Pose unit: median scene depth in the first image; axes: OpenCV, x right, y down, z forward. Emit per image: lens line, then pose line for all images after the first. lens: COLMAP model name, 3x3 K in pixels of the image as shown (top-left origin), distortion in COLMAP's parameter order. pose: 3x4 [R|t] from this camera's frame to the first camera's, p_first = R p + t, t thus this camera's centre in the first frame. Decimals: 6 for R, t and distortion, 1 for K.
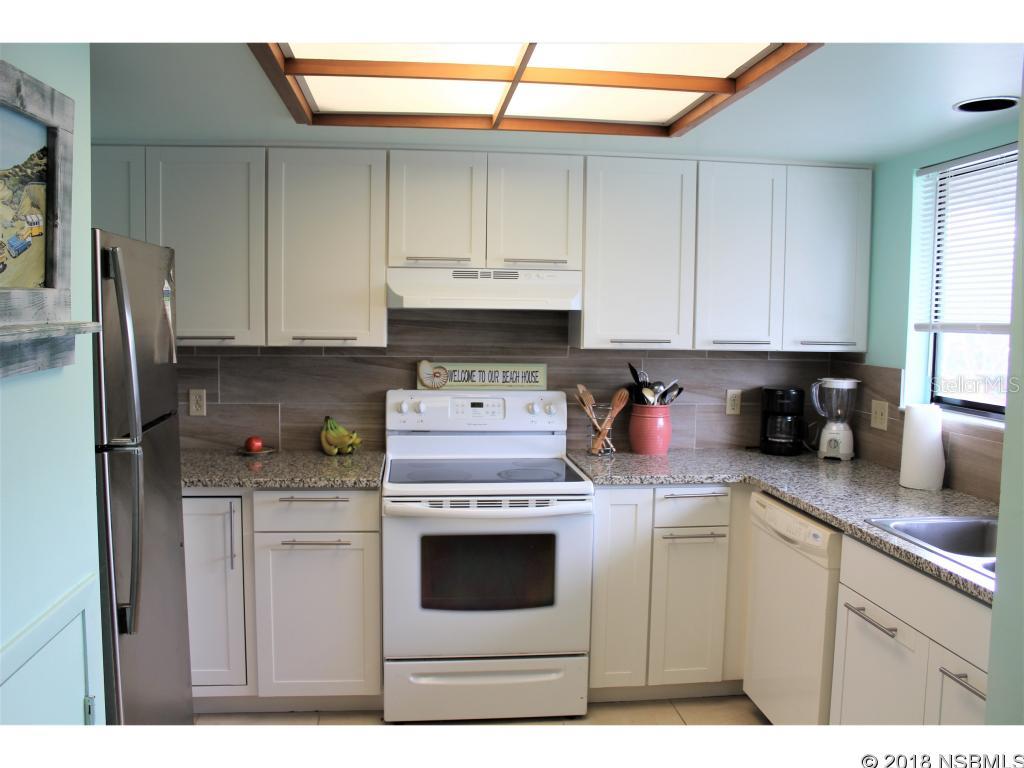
lens RADIAL K [[858.3, 0, 512.0], [0, 858.3, 384.0], [0, 0, 1]] dist [-0.160541, 0.123807]
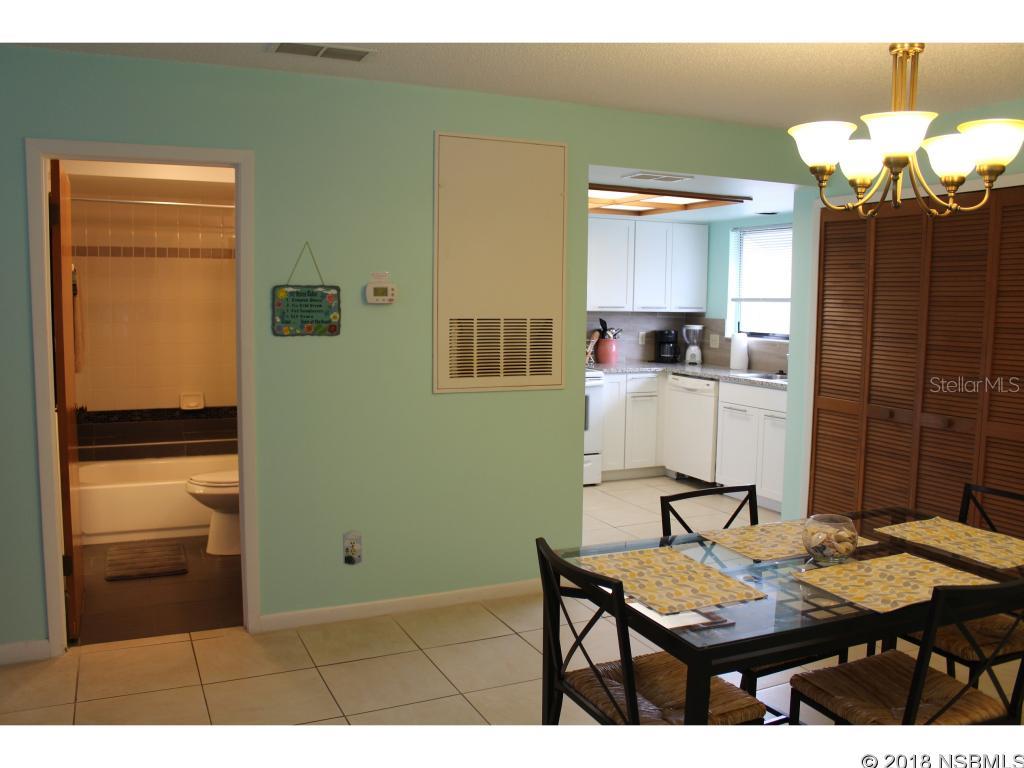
lens RADIAL K [[858.3, 0, 512.0], [0, 858.3, 384.0], [0, 0, 1]] dist [-0.160541, 0.123807]
pose [[0.952069, -0.033640, 0.304028, -0.724655], [0.026551, 0.999271, 0.027422, 0.073753], [-0.304729, -0.018035, 0.952268, -0.923478]]
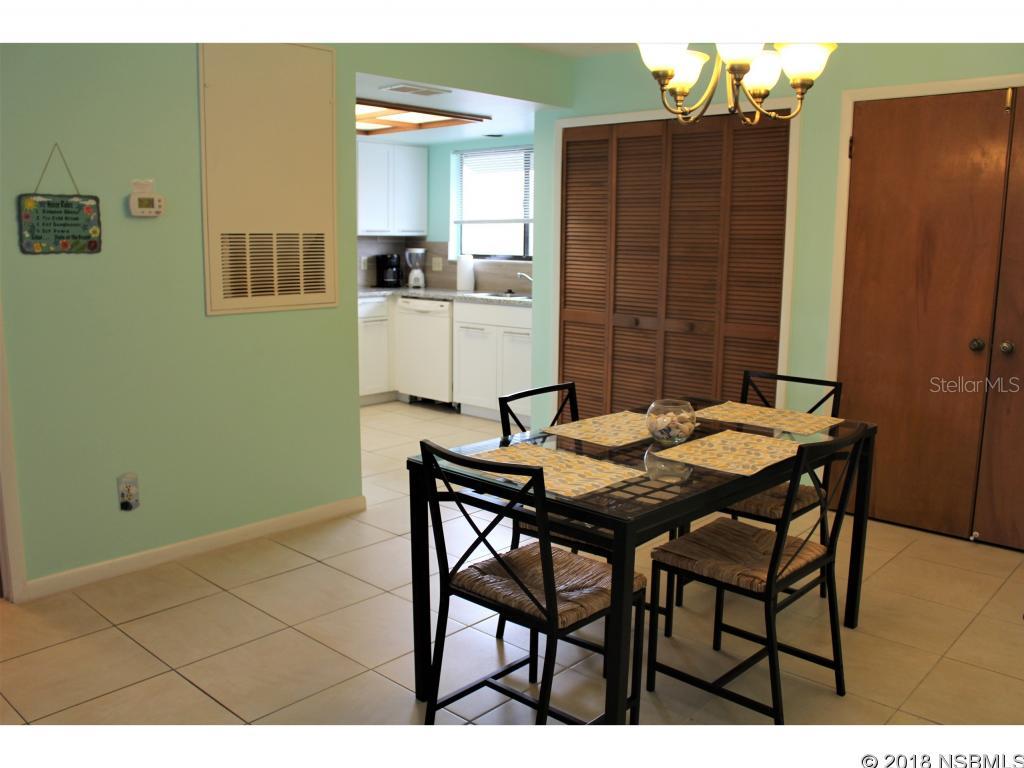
lens RADIAL K [[865.6, 0, 512.0], [0, 865.6, 384.0], [0, 0, 1]] dist [-0.162470, 0.126927]
pose [[0.761683, -0.114722, 0.637713, -0.870036], [0.053352, 0.991963, 0.114726, 0.099662], [-0.645749, -0.053362, 0.761683, -0.835429]]
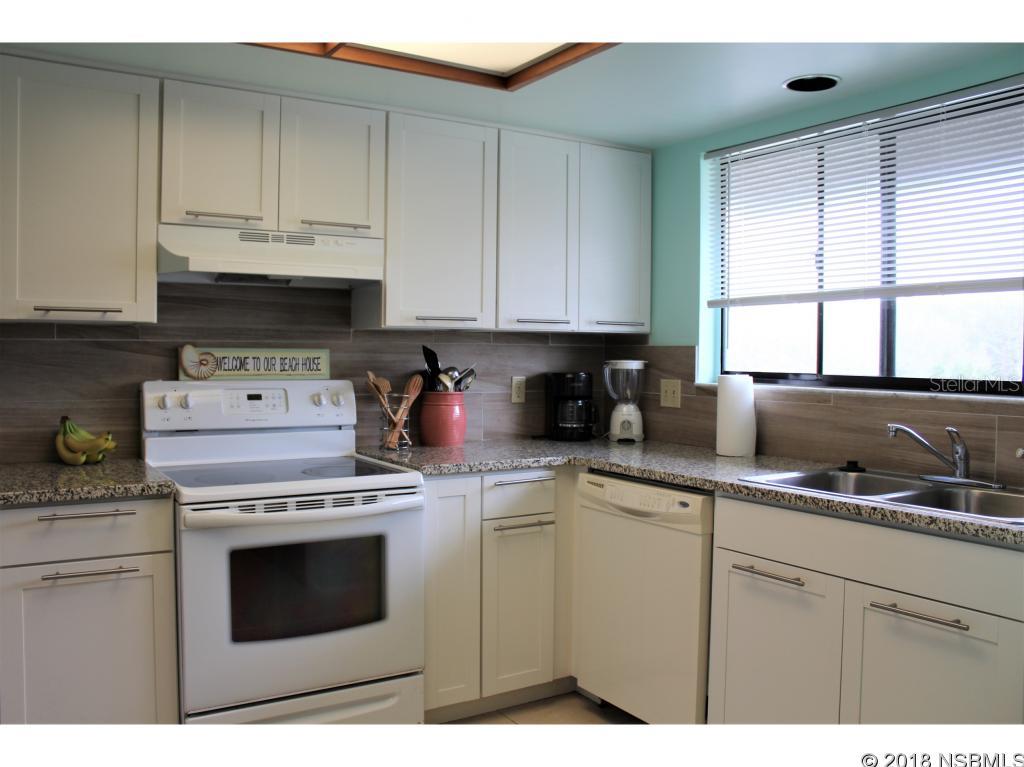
lens RADIAL K [[865.6, 0, 512.0], [0, 865.6, 383.5], [0, 0, 1]] dist [-0.162470, 0.126927]
pose [[0.901852, -0.023042, 0.431430, -0.184682], [0.041137, 0.998620, -0.032657, 0.051750], [-0.430082, 0.047199, 0.901555, 0.143989]]
